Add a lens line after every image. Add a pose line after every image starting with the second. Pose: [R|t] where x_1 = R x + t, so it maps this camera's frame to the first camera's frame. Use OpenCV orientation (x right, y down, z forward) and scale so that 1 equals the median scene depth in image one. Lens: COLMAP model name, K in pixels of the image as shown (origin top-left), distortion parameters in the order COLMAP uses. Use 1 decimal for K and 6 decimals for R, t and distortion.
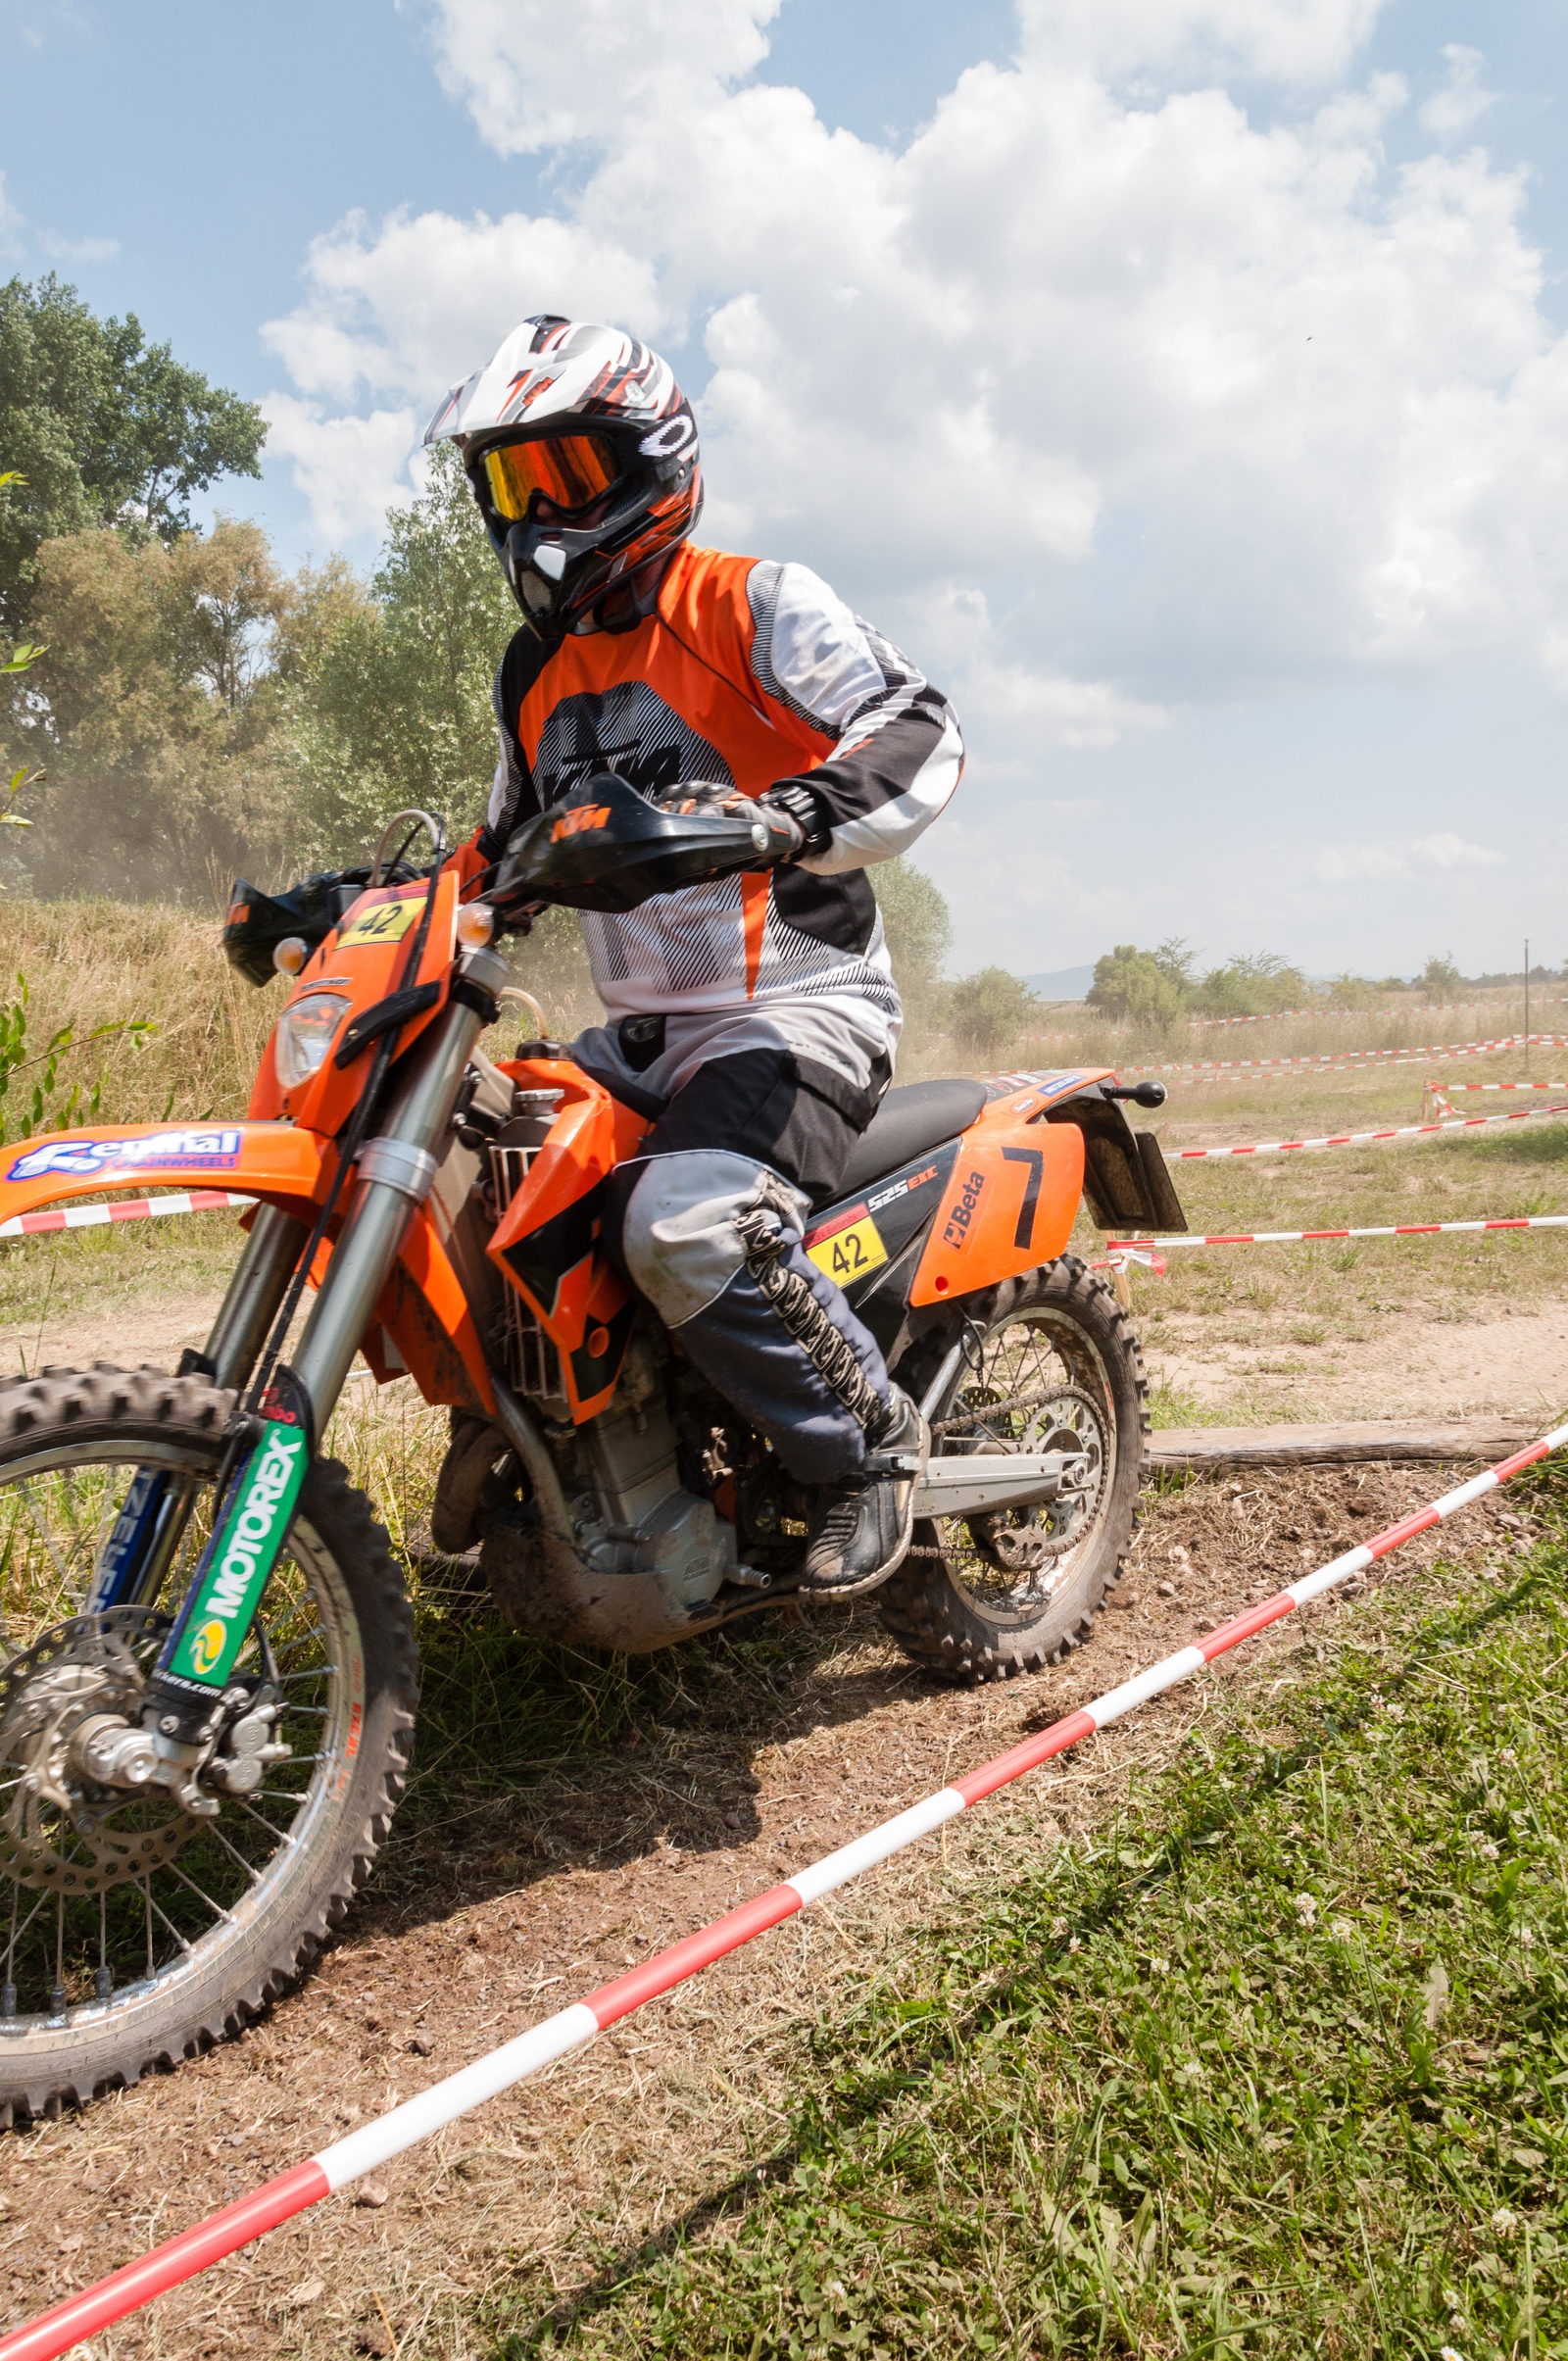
lens RADIAL K [[1807.1, 0, 790.1], [0, 1807.1, 1190.6], [0, 0, 1]] dist [-0.007418, -0.000468]
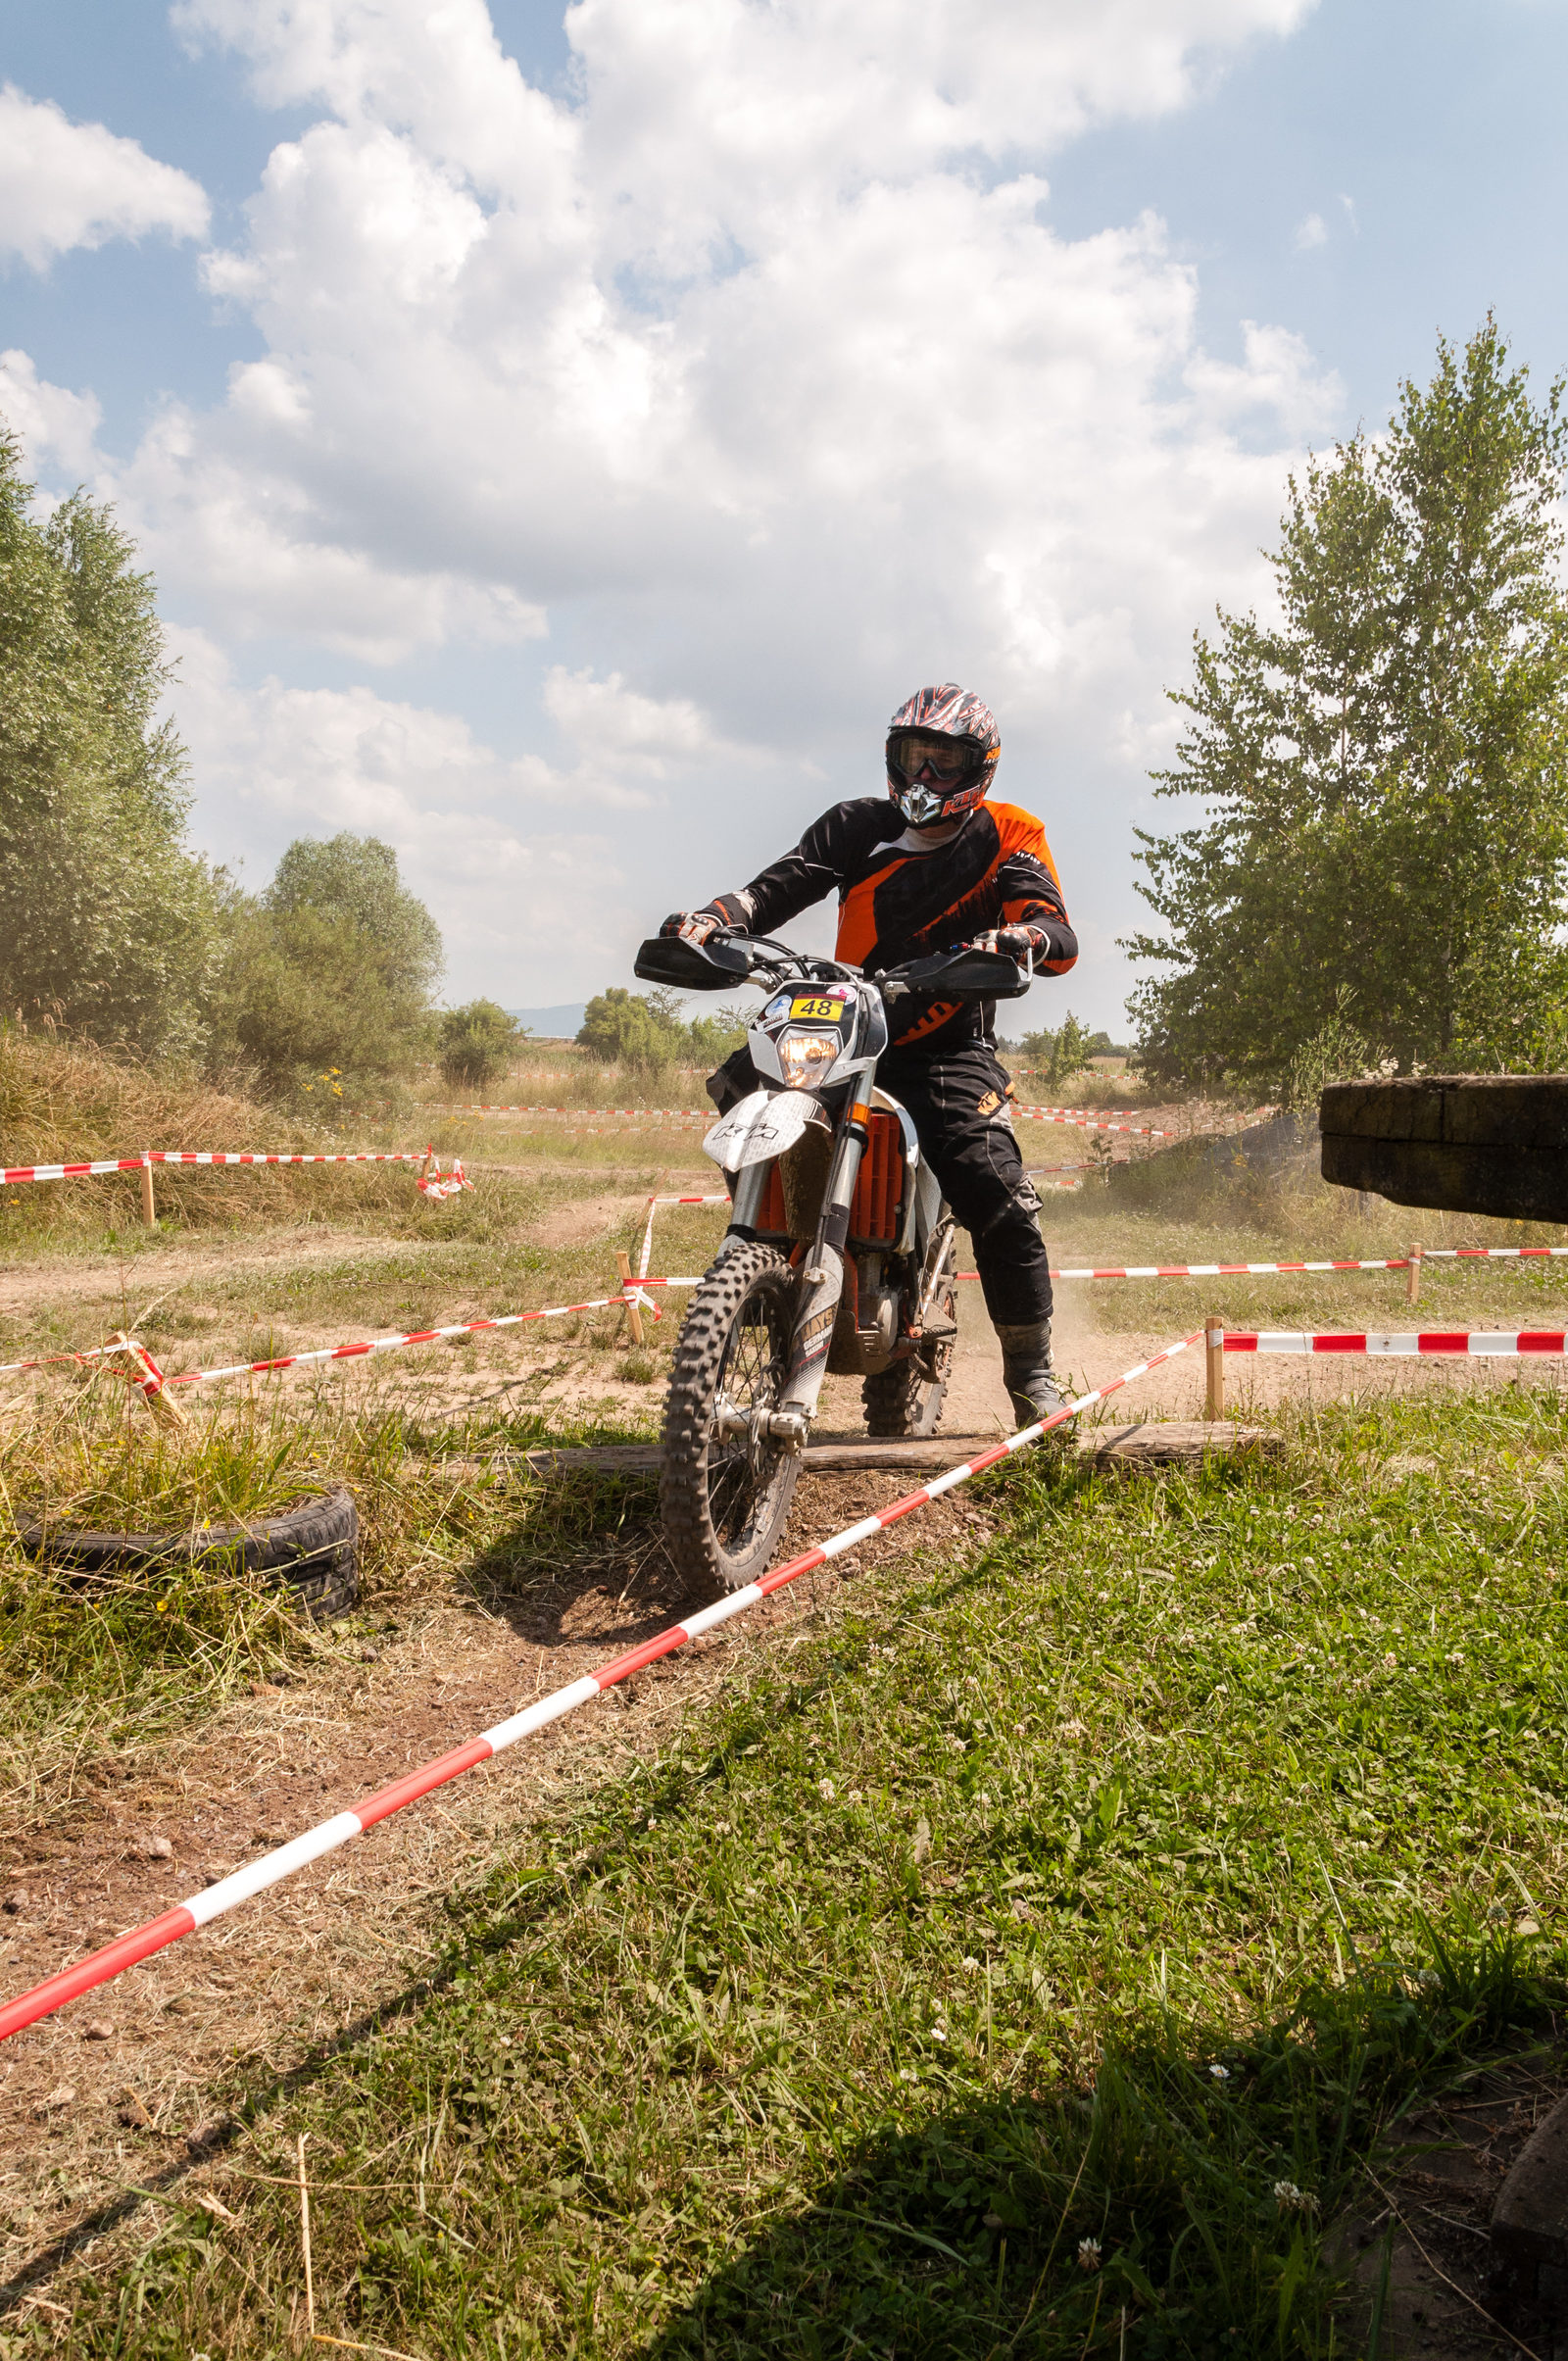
lens RADIAL K [[1848.8, 0, 790.2], [0, 1848.8, 1177.1], [0, 0, 1]] dist [0.000847, 0.003580]
pose [[0.958824, 0.050821, 0.279418, -0.136823], [-0.042874, 0.998485, -0.034486, 0.004902], [-0.280747, 0.021086, 0.959550, -0.285925]]
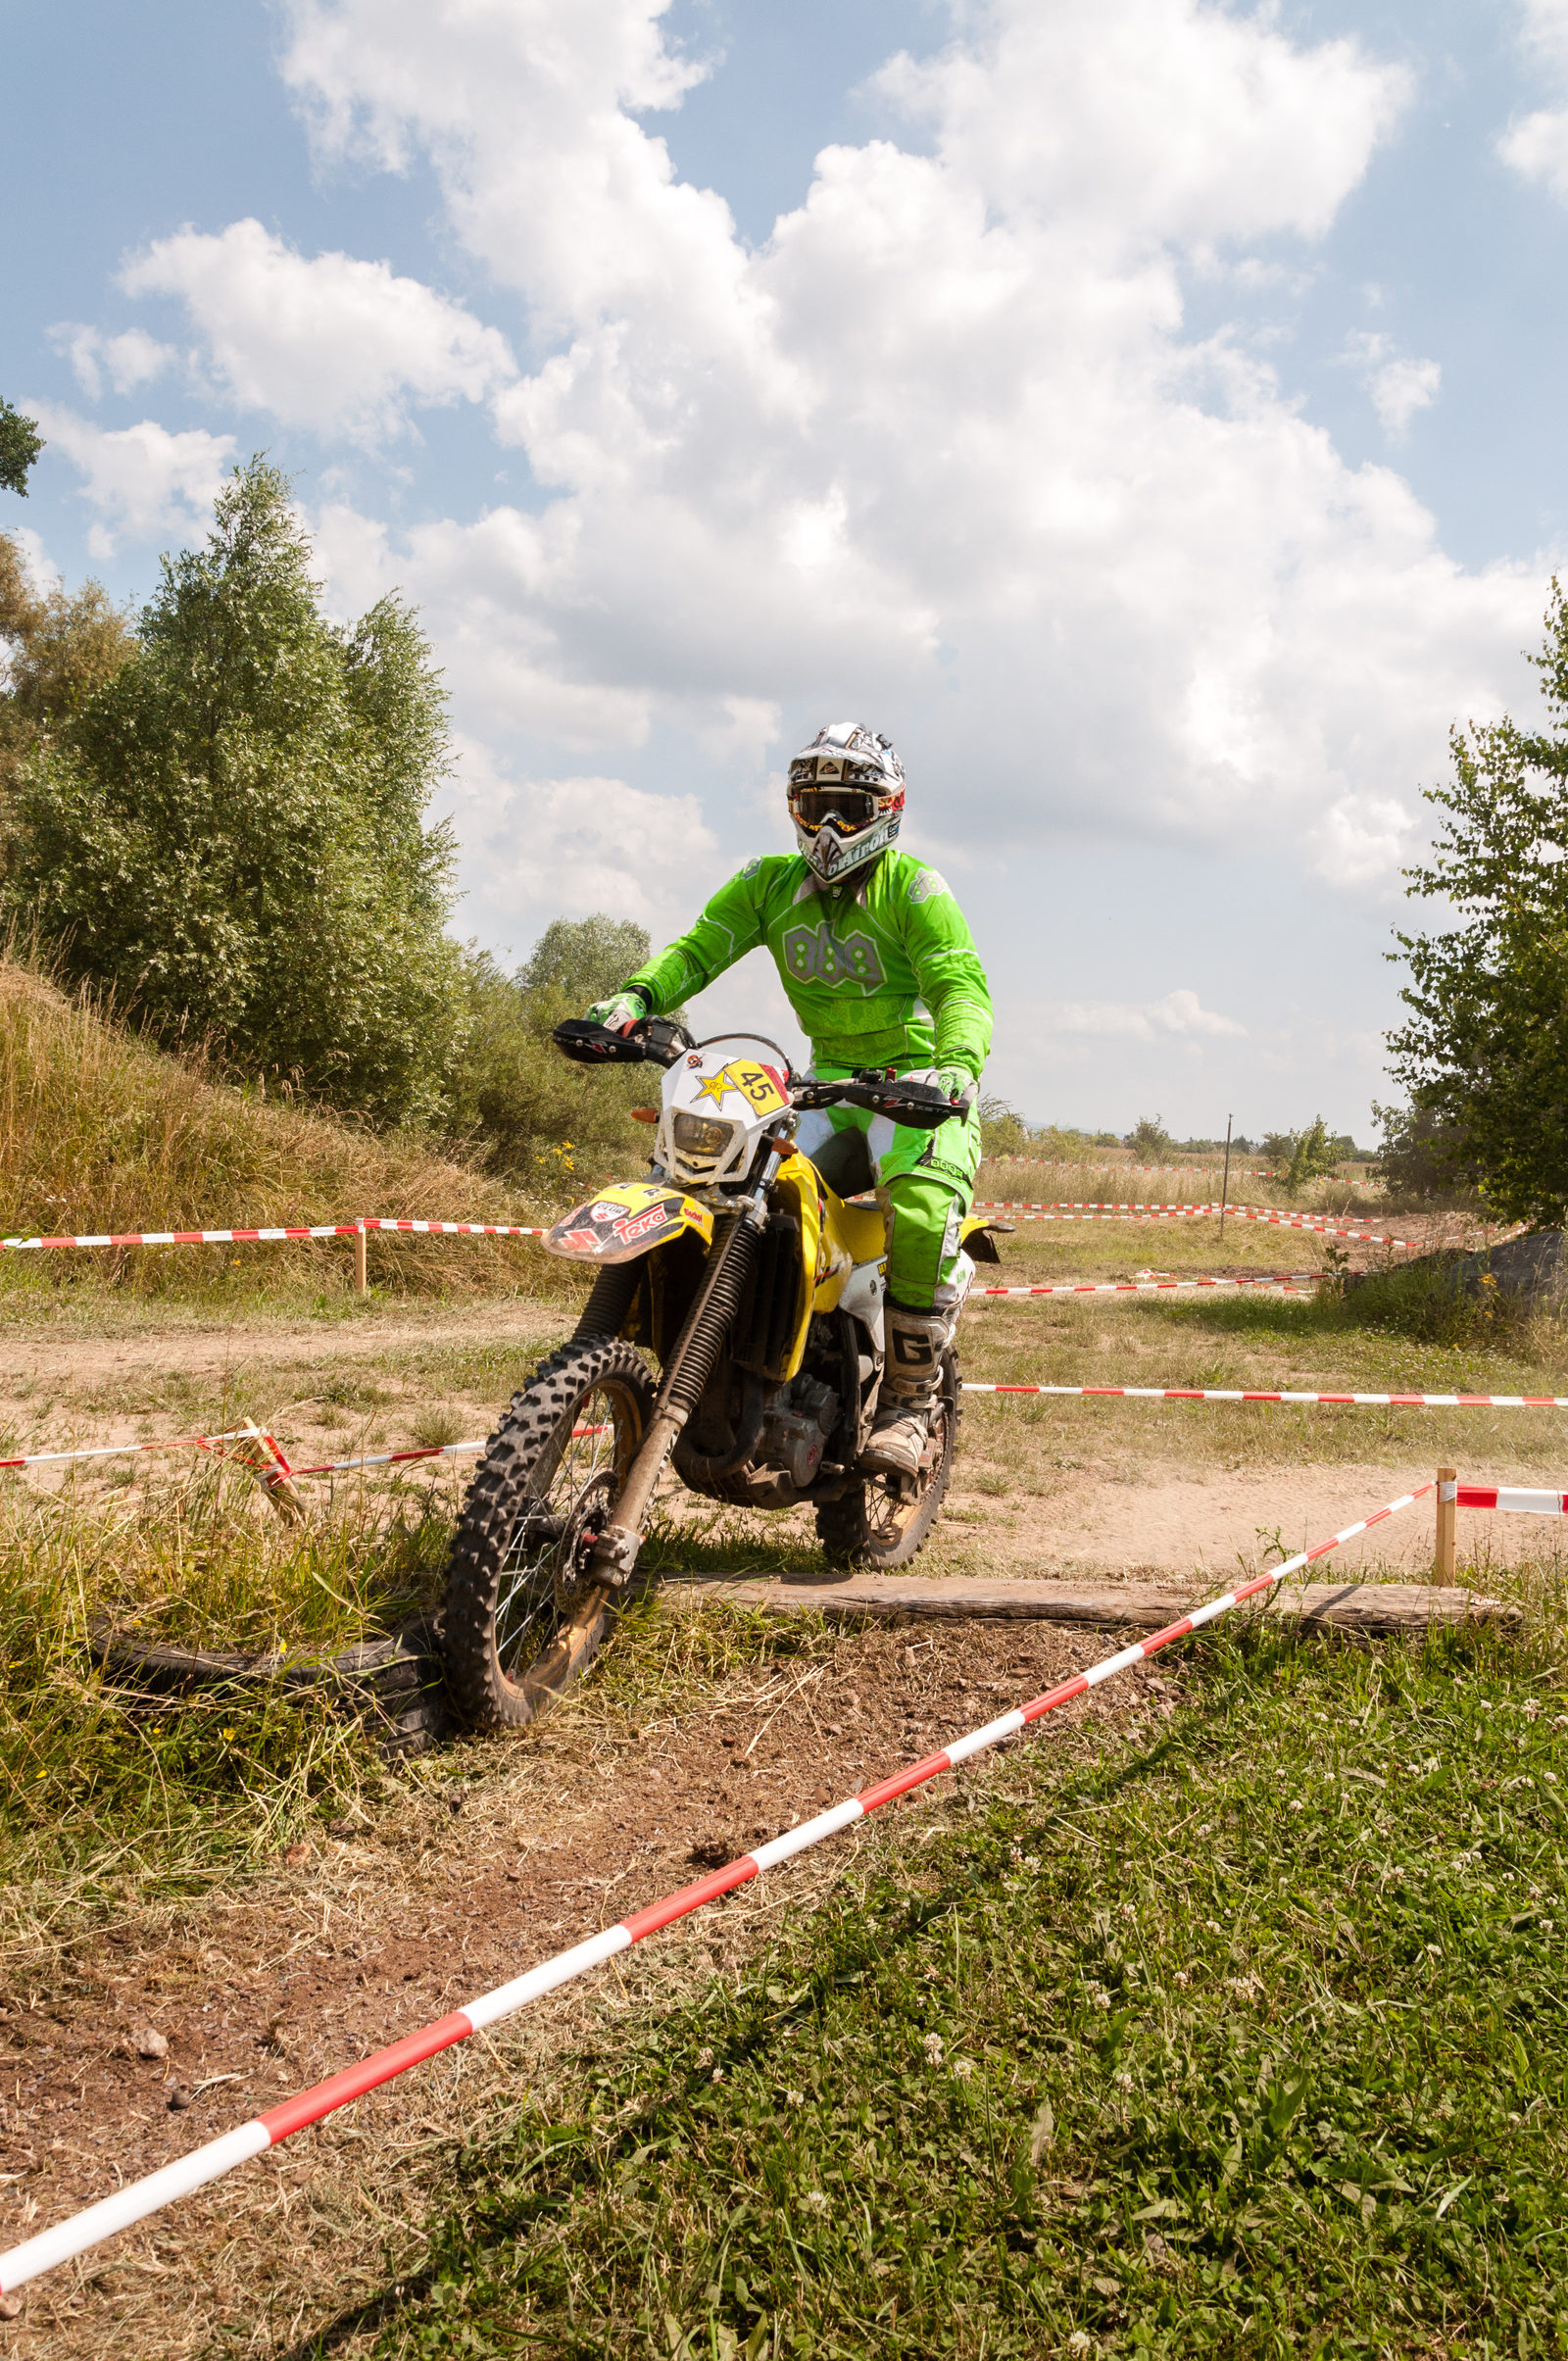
lens RADIAL K [[1822.0, 0, 787.9], [0, 1822.0, 1175.8], [0, 0, 1]] dist [-0.009543, 0.006936]
pose [[0.983022, 0.106048, 0.149736, -0.017306], [-0.096118, 0.992756, -0.072086, -0.032588], [-0.156296, 0.056470, 0.986095, -0.087363]]
